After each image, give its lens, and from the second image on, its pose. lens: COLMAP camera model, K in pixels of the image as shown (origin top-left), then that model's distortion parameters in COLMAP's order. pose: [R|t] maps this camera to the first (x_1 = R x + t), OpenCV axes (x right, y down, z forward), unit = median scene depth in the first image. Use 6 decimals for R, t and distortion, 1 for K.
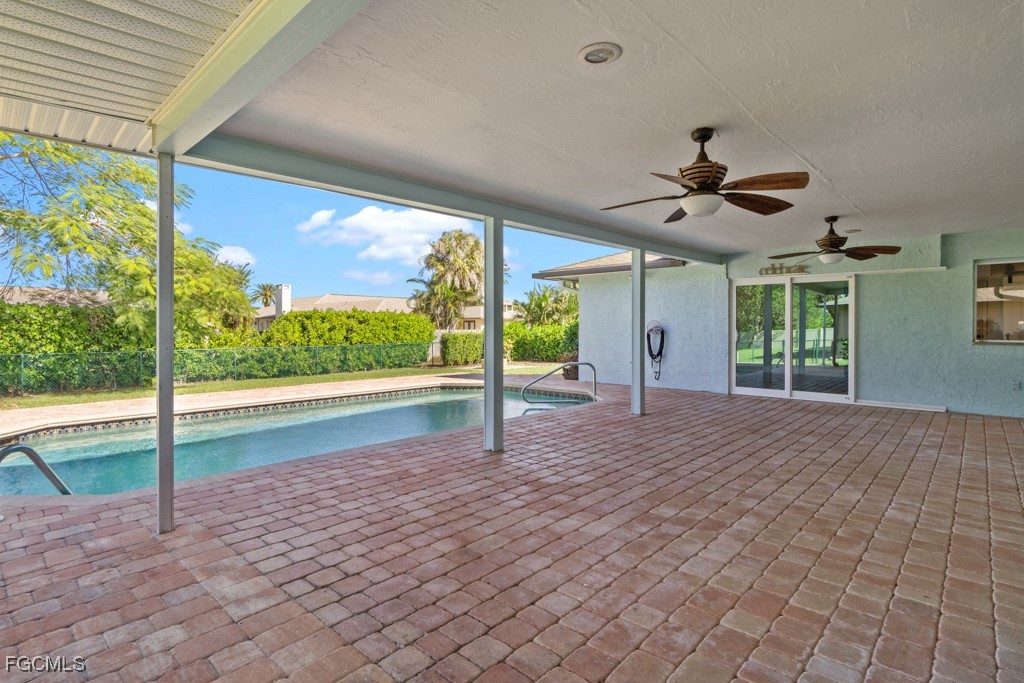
lens RADIAL K [[513.3, 0, 499.8], [0, 513.3, 329.5], [0, 0, 1]] dist [-0.004814, 0.000384]
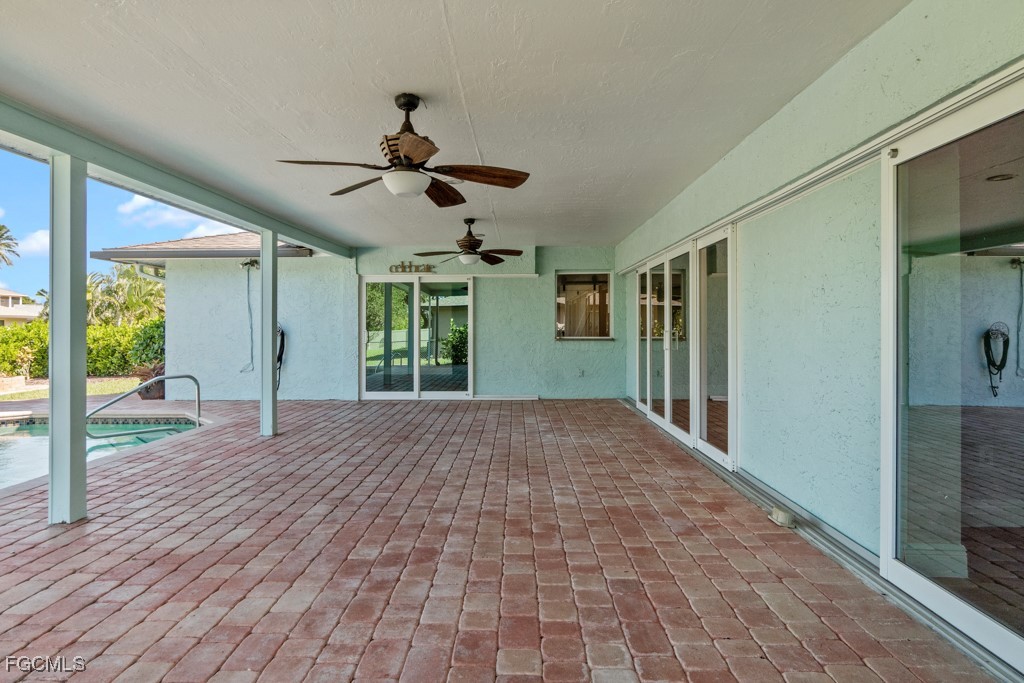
lens RADIAL K [[576.4, 0, 500.5], [0, 576.4, 321.7], [0, 0, 1]] dist [-0.007952, -0.001210]
pose [[0.748848, 0.003197, 0.662734, -0.048178], [0.007319, 0.999887, -0.013093, 0.001151], [-0.662701, 0.014655, 0.748741, 0.067420]]
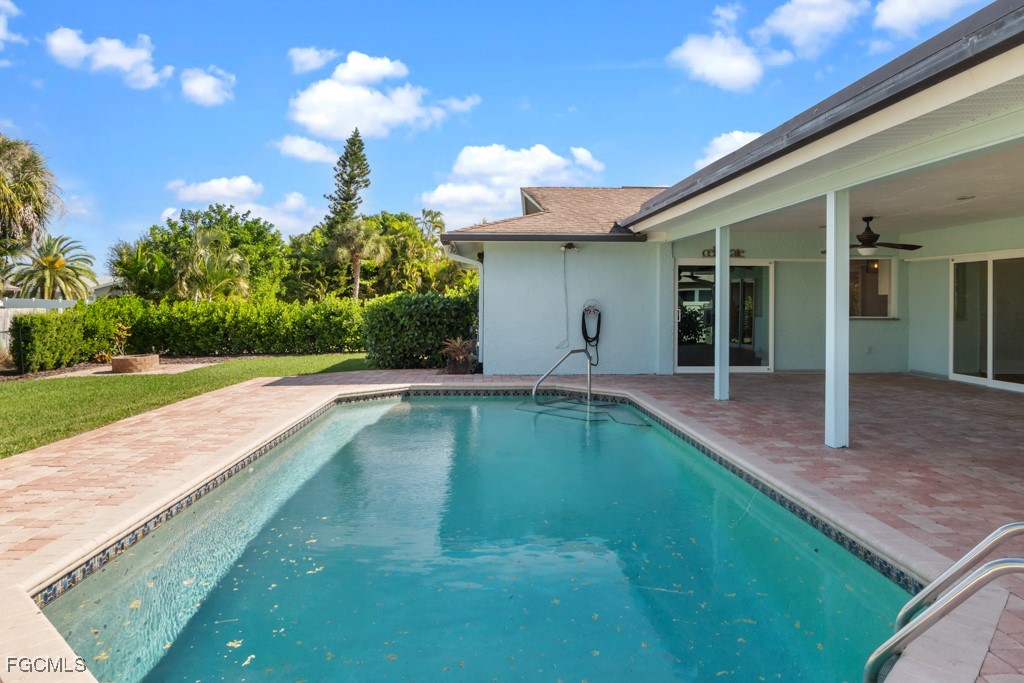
lens RADIAL K [[668.8, 0, 501.8], [0, 668.8, 302.6], [0, 0, 1]] dist [-0.001604, -0.000282]
pose [[0.711708, 0.002168, 0.702472, -0.735950], [0.000765, 0.999992, -0.003861, -0.008747], [-0.702475, 0.003285, 0.711701, 0.337332]]
